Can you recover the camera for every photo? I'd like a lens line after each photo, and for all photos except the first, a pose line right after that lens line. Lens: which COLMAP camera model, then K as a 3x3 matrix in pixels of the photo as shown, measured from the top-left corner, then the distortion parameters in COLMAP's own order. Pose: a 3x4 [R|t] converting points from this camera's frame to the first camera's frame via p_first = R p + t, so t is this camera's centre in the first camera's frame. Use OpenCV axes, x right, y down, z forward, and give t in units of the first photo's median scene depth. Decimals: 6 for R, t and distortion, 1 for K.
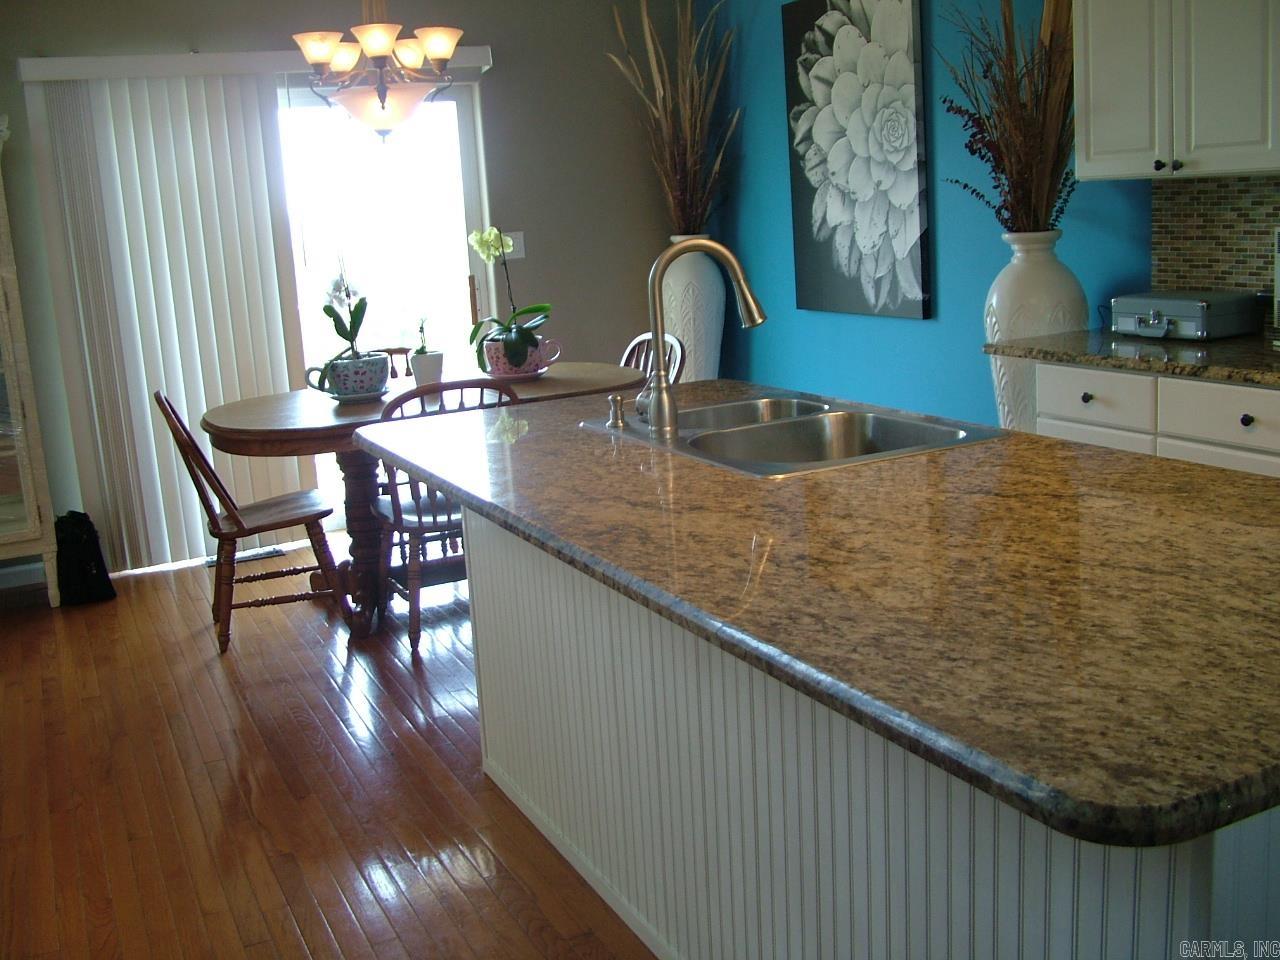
lens RADIAL K [[1322.9, 0, 640.3], [0, 1322.9, 483.7], [0, 0, 1]] dist [-0.019918, 0.000000]
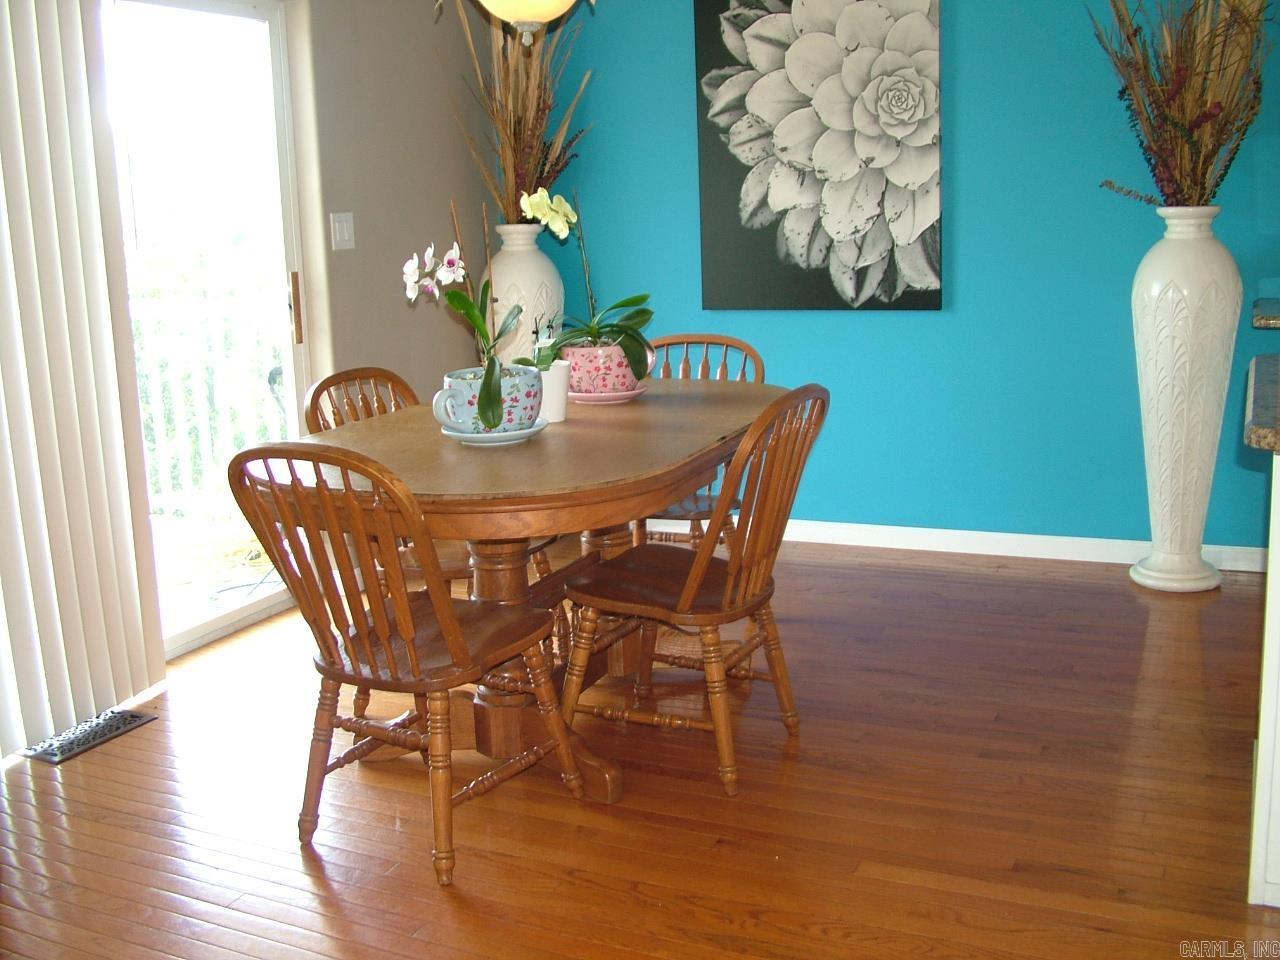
lens RADIAL K [[1322.9, 0, 640.5], [0, 1322.9, 475.8], [0, 0, 1]] dist [-0.019918, 0.000000]
pose [[0.764010, -0.092106, 0.638596, -0.512851], [0.119858, 0.992791, -0.000205, -0.033610], [-0.633973, 0.076698, 0.769542, 0.417685]]
